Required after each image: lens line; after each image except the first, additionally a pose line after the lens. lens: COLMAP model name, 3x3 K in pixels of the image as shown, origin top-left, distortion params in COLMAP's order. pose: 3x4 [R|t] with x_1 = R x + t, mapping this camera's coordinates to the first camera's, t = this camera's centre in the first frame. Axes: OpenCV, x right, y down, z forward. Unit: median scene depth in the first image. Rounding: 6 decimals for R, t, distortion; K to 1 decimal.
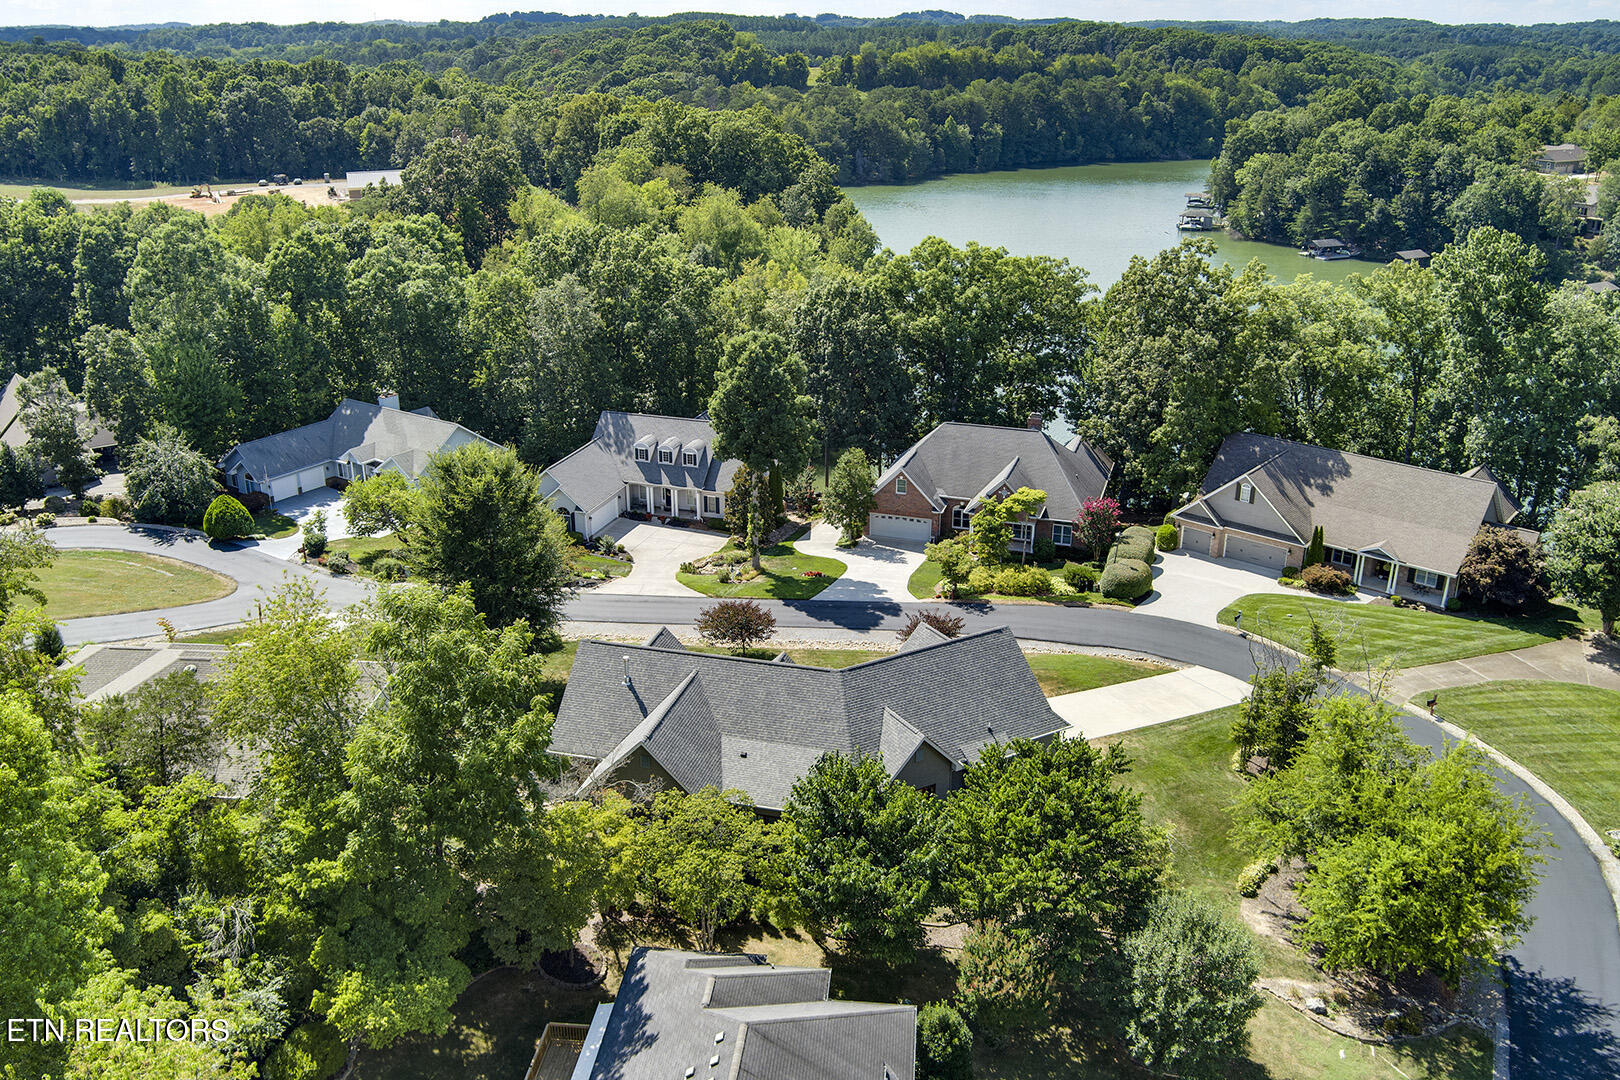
lens RADIAL K [[1357.6, 0, 810.0], [0, 1357.6, 540.0], [0, 0, 1]] dist [-0.073388, 0.021509]
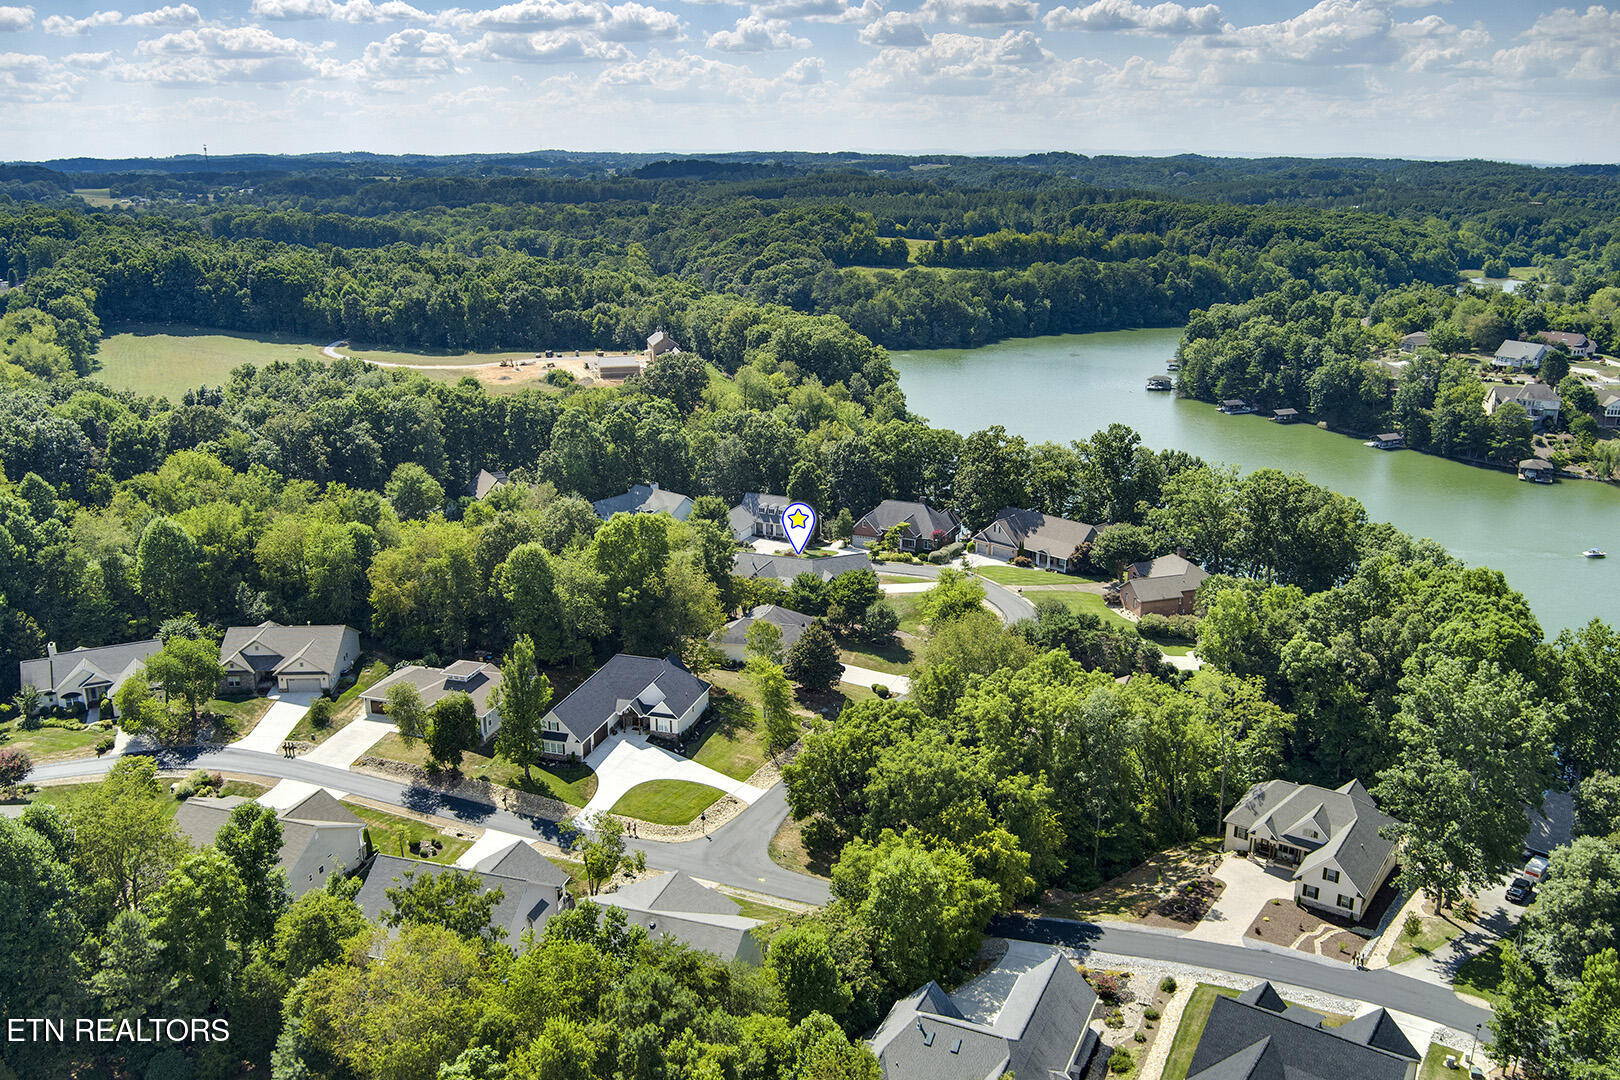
lens RADIAL K [[1332.5, 0, 810.0], [0, 1332.5, 540.0], [0, 0, 1]] dist [-0.061611, -0.001275]
pose [[0.994962, 0.027811, -0.096314, 0.068018], [-0.035689, 0.996070, -0.081062, 0.063637], [0.093682, 0.084091, 0.992045, -0.476608]]
